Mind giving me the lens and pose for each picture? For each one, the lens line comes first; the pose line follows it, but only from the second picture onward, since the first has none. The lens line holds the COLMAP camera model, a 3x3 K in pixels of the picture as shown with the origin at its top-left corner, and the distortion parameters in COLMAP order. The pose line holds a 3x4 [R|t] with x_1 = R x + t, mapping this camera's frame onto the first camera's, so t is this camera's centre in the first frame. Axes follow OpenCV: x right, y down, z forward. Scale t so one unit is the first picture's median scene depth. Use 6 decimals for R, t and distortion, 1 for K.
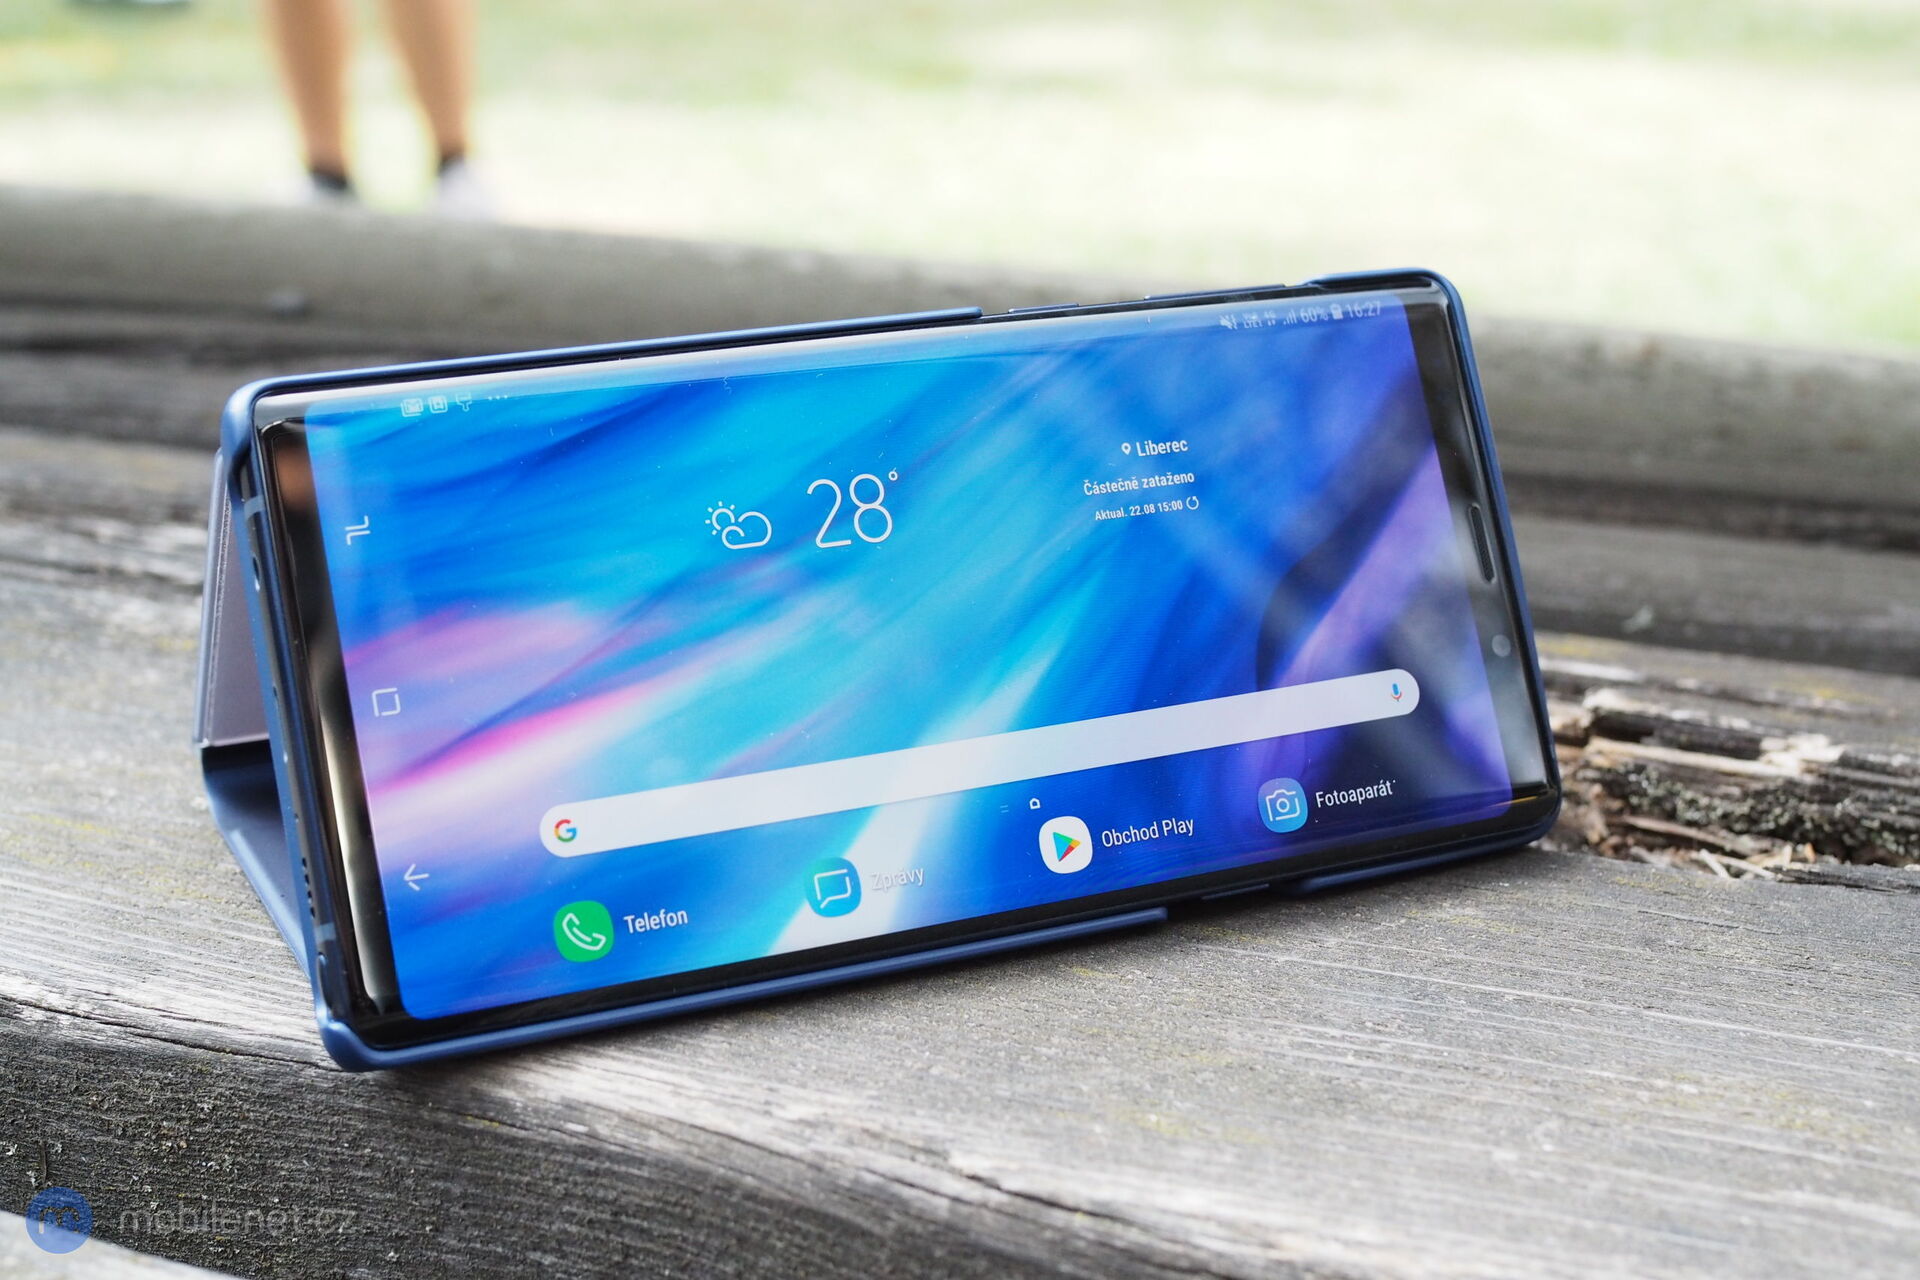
lens RADIAL K [[2793.0, 0, 960.0], [0, 2793.0, 640.0], [0, 0, 1]] dist [-0.120638, 0.065439]
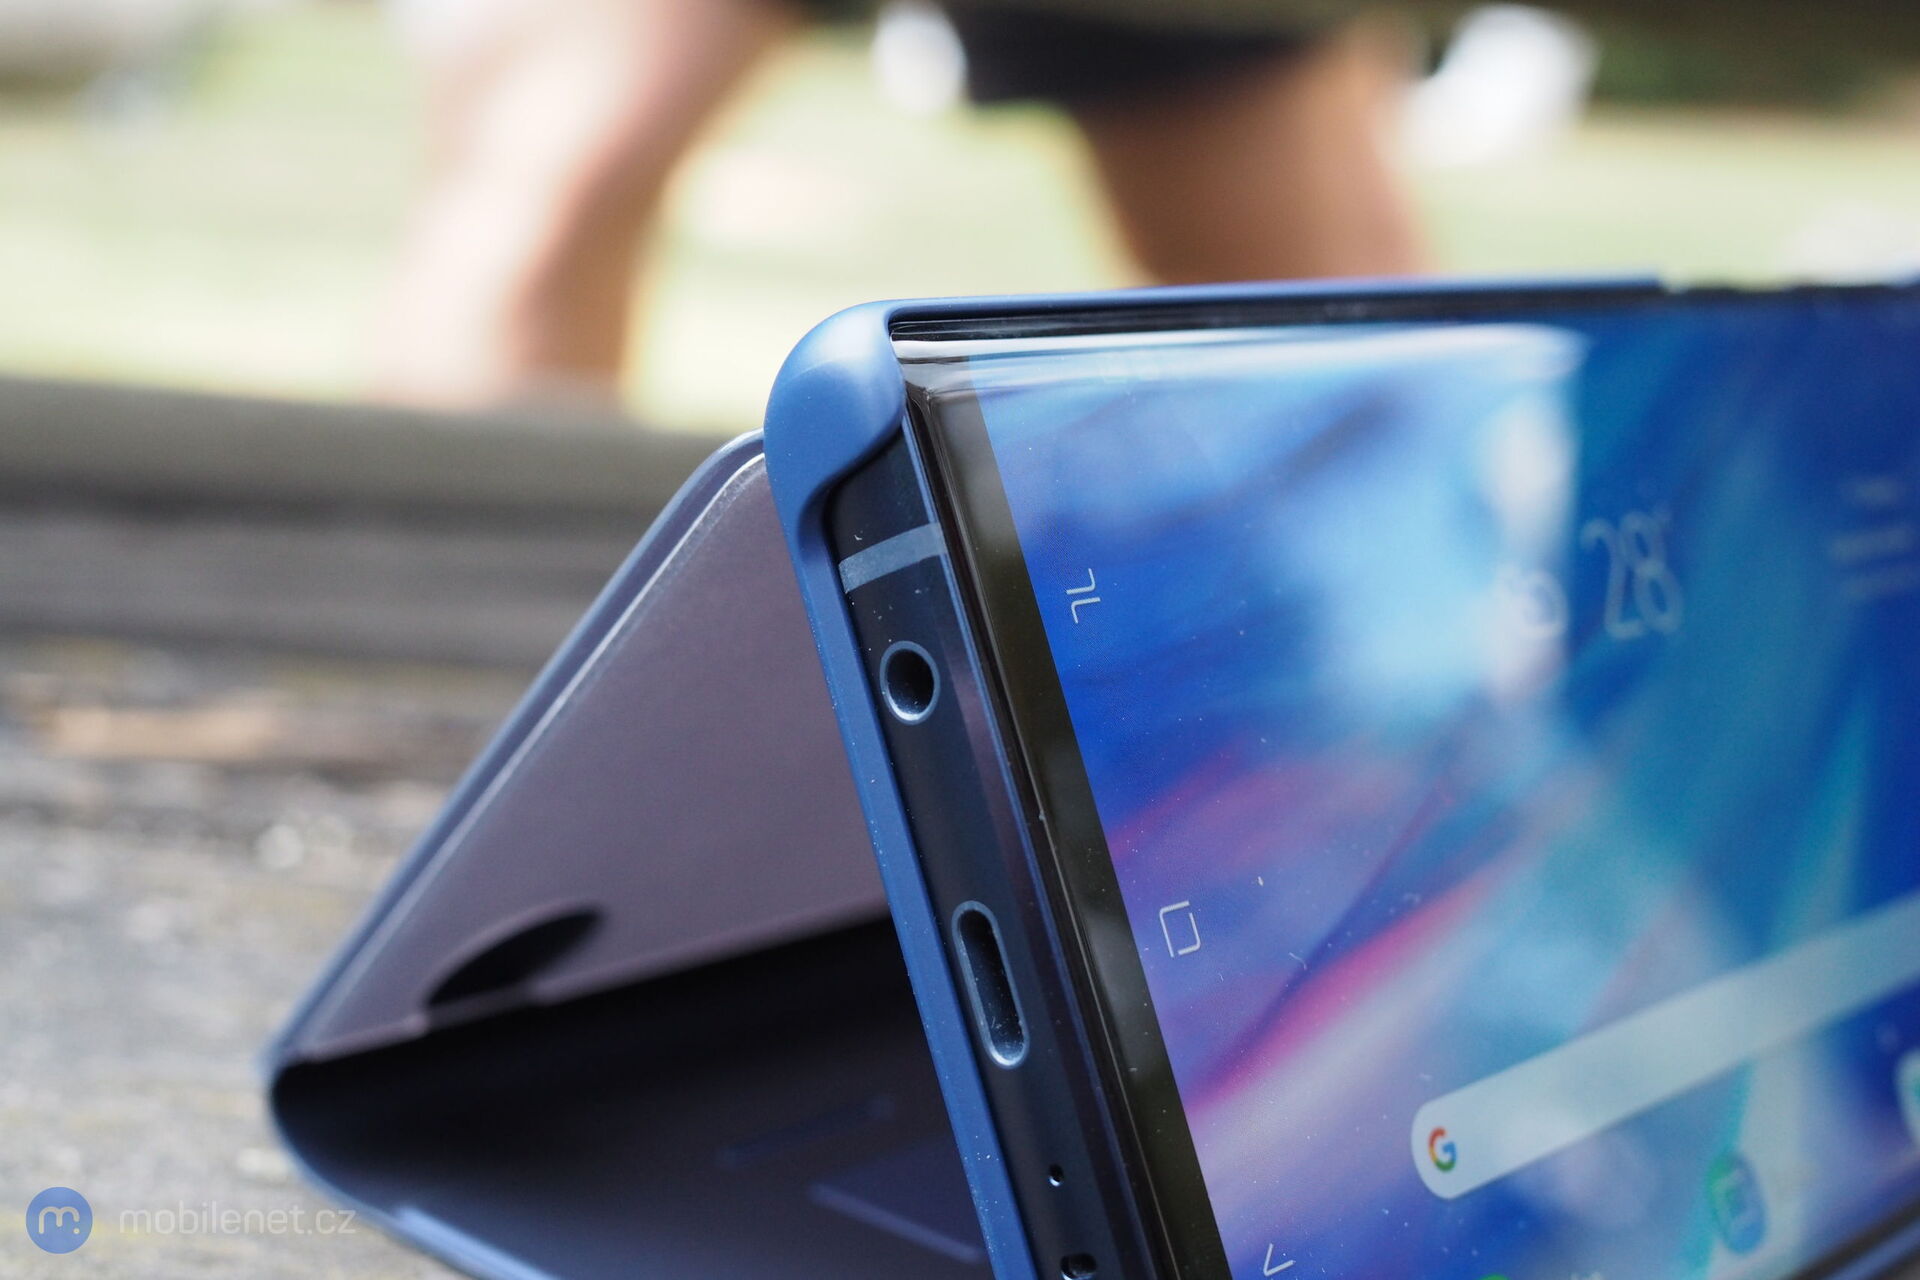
lens RADIAL K [[2793.0, 0, 960.0], [0, 2793.0, 640.0], [0, 0, 1]] dist [-0.120638, 0.065439]
pose [[0.920779, -0.018514, 0.389644, -0.424952], [0.053447, 0.995441, -0.079003, 0.007702], [-0.386405, 0.093570, 0.917571, 0.524970]]
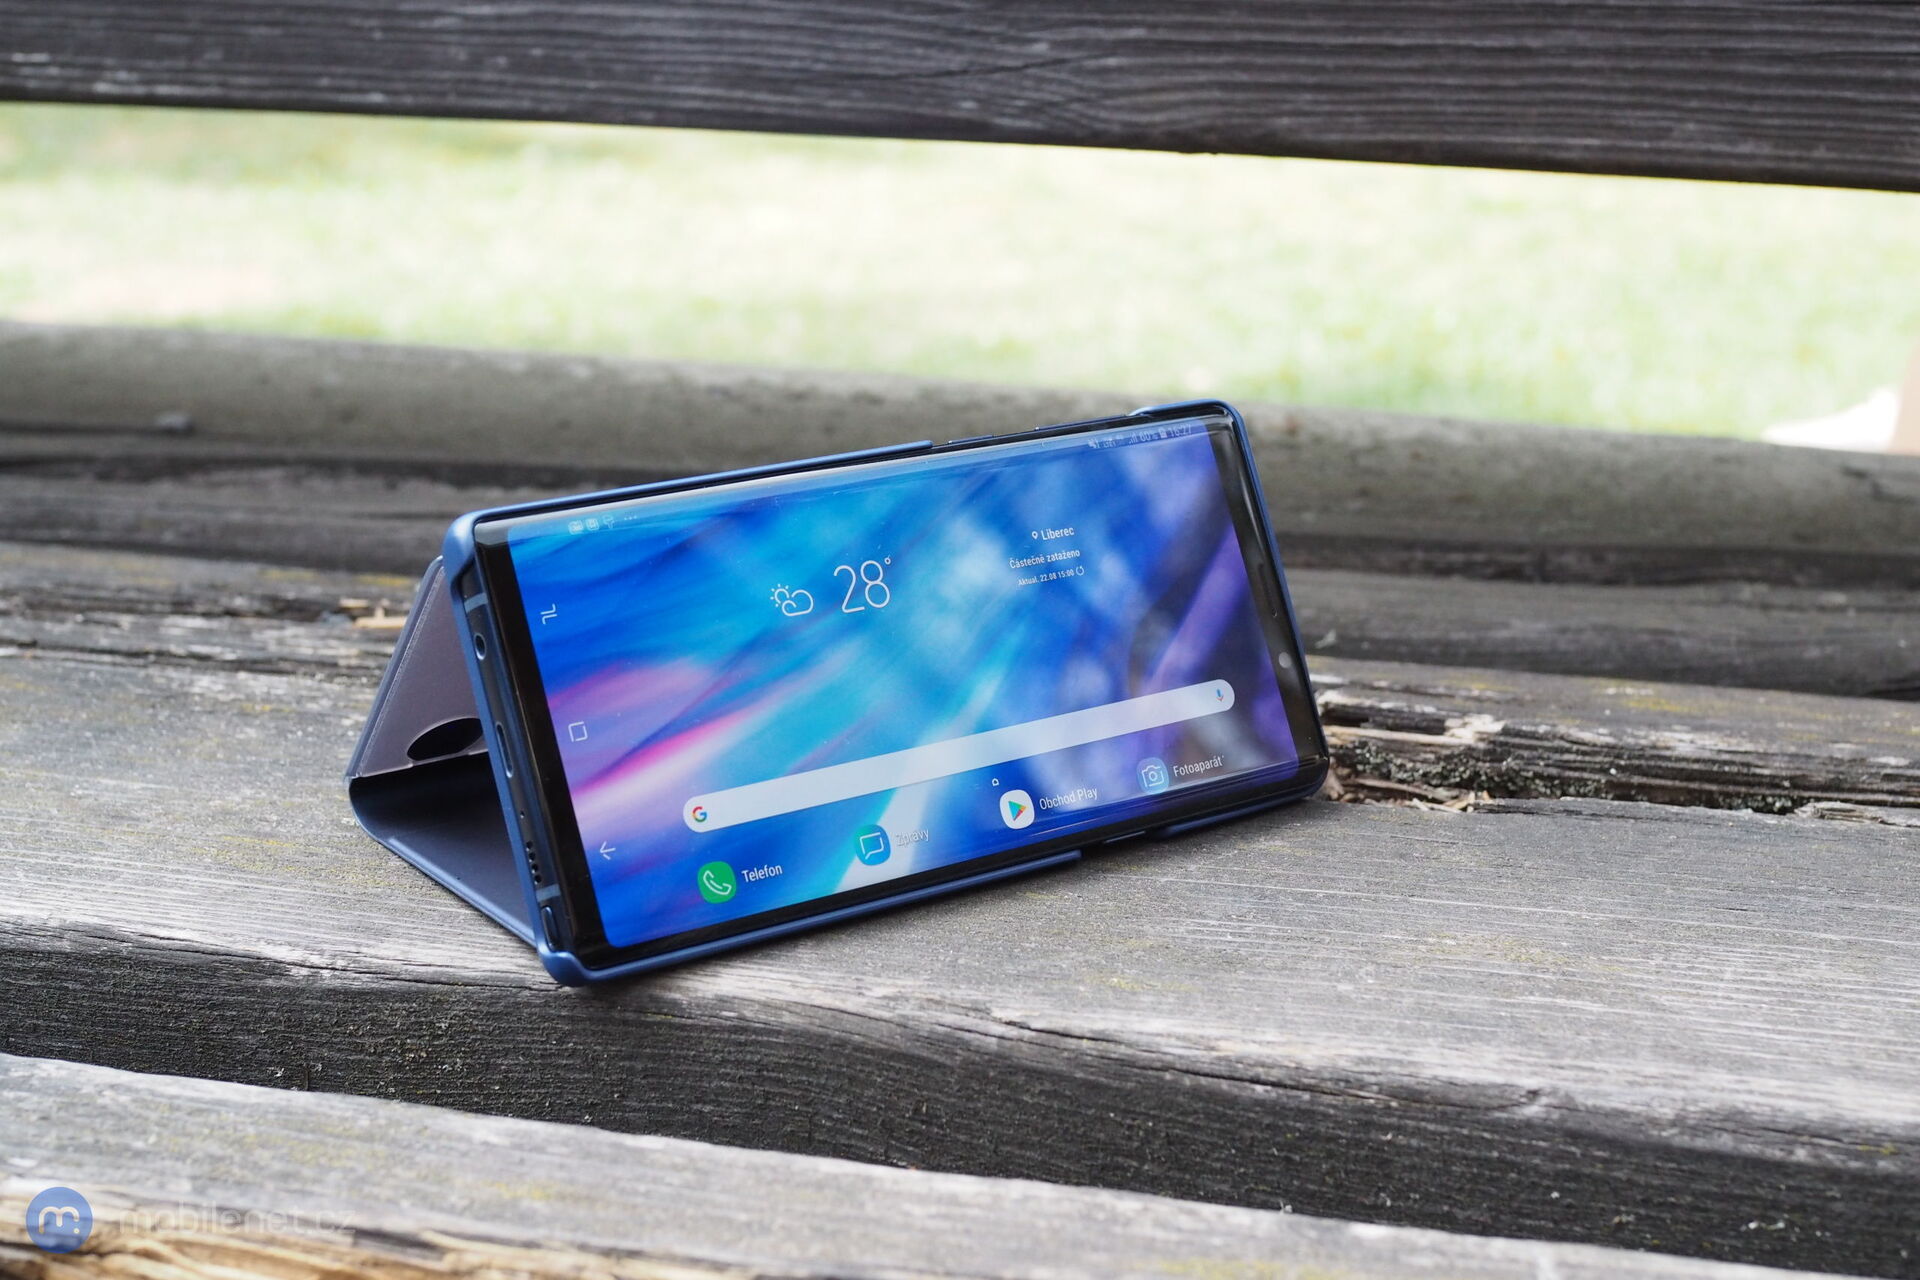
lens RADIAL K [[2793.0, 0, 960.0], [0, 2793.0, 640.0], [0, 0, 1]] dist [-0.120638, 0.065439]
pose [[0.984173, -0.044049, 0.171648, -0.248629], [0.046888, 0.998822, -0.012520, 0.002095], [-0.170895, 0.020371, 0.985079, -0.451558]]
